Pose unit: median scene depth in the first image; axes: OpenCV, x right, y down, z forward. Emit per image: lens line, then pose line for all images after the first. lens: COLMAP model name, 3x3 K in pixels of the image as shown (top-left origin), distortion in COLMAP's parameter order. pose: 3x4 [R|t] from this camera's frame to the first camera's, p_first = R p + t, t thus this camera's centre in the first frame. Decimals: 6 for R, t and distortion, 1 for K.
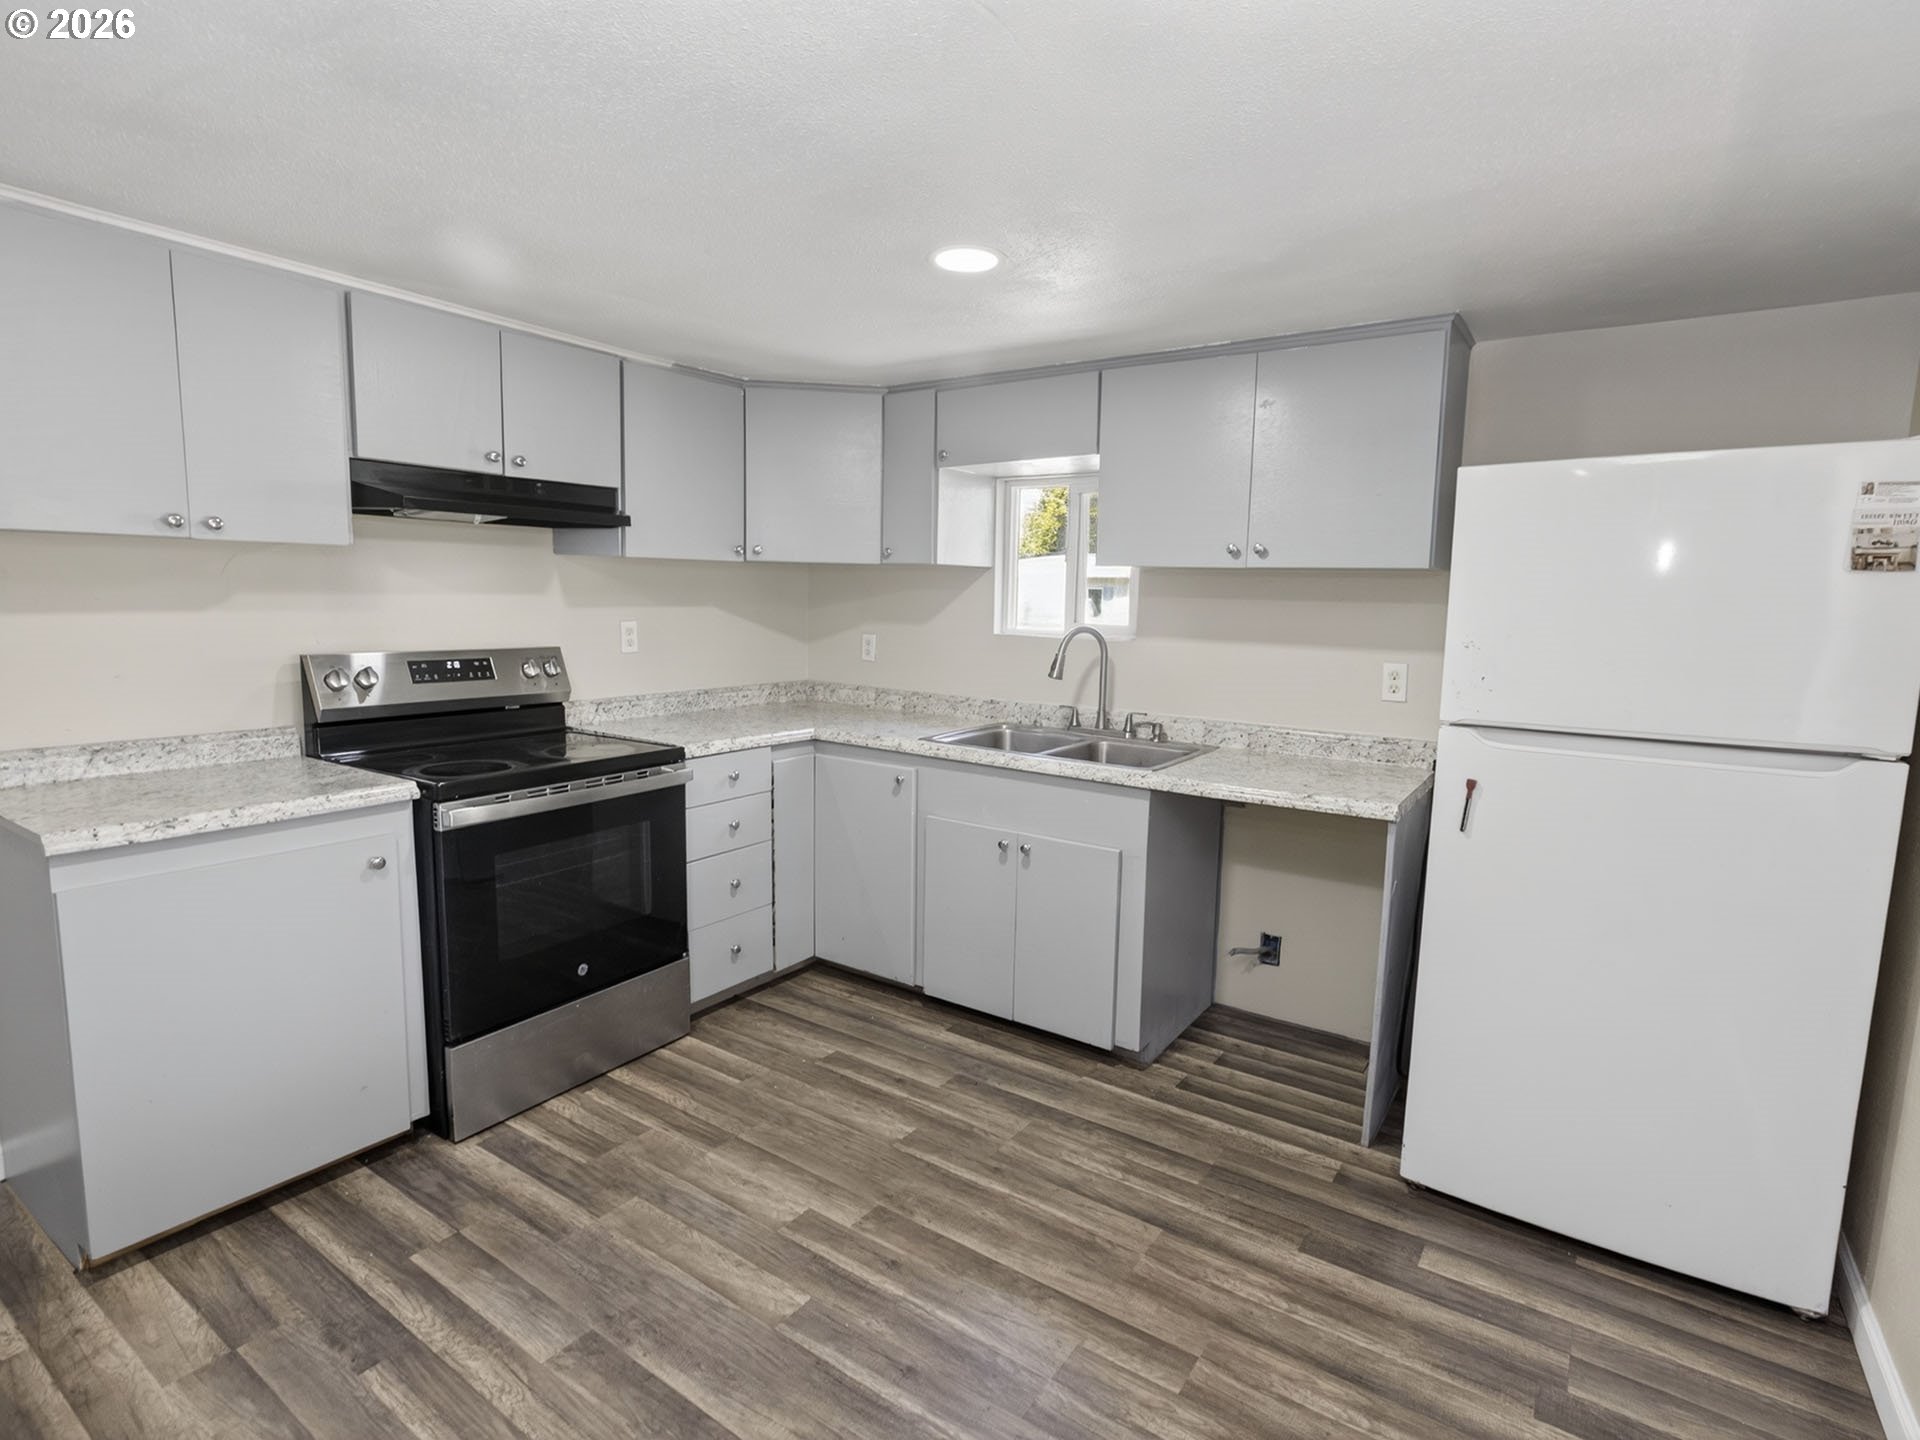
lens RADIAL K [[979.9, 0, 953.2], [0, 979.9, 722.9], [0, 0, 1]] dist [-0.001815, 0.000474]
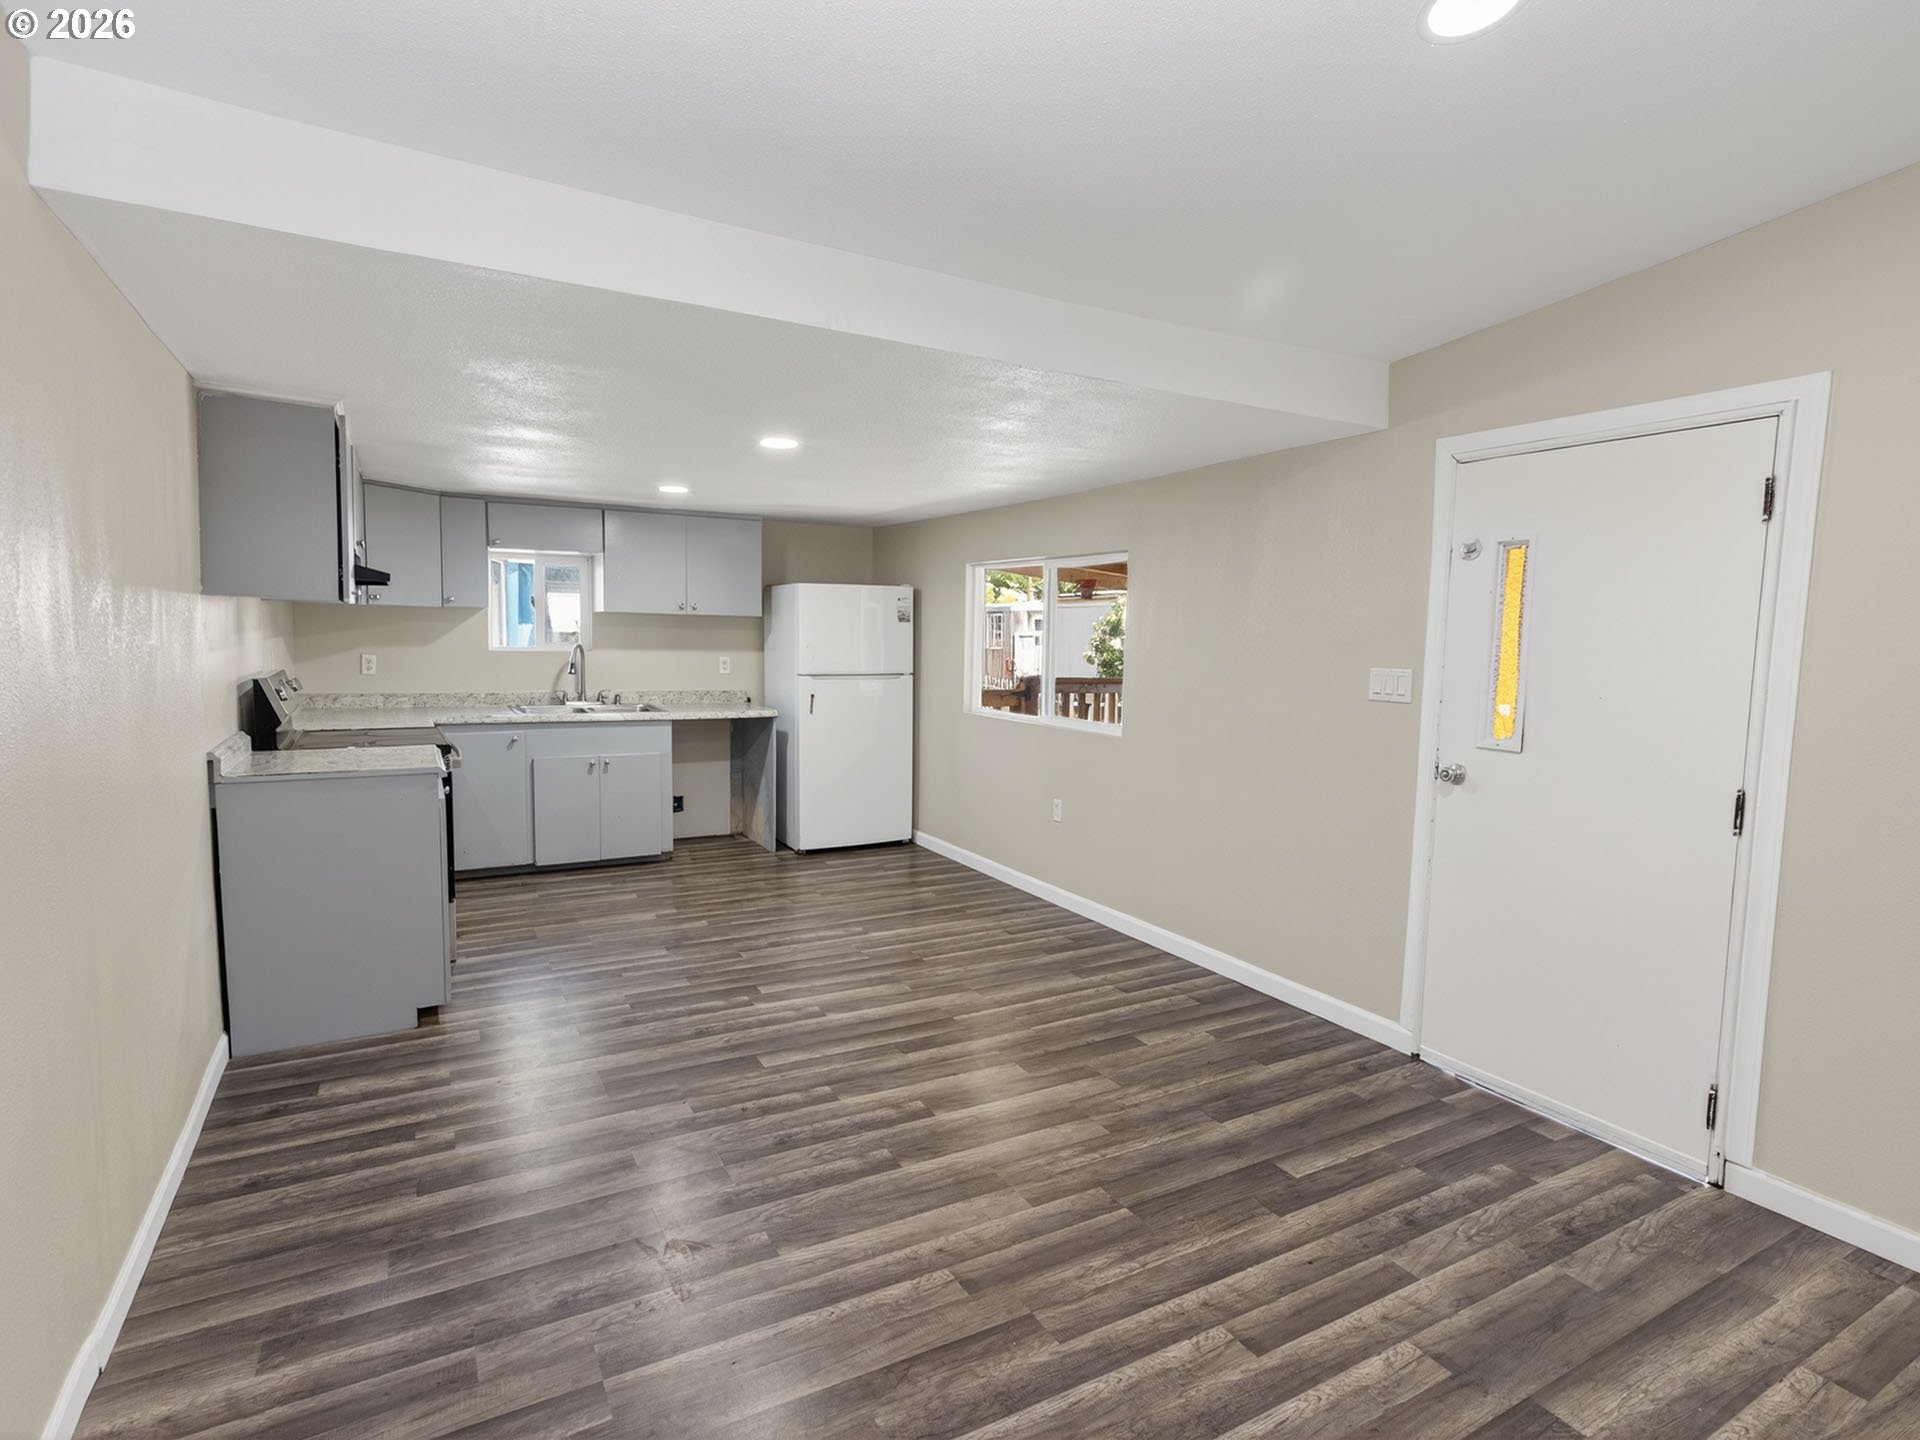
lens RADIAL K [[973.1, 0, 960.0], [0, 973.1, 720.0], [0, 0, 1]] dist [-0.001691, 0.000451]
pose [[0.435345, -0.095643, 0.895169, -1.506652], [0.107022, 0.992788, 0.054025, 0.021774], [-0.893880, 0.072284, 0.442441, -0.507771]]
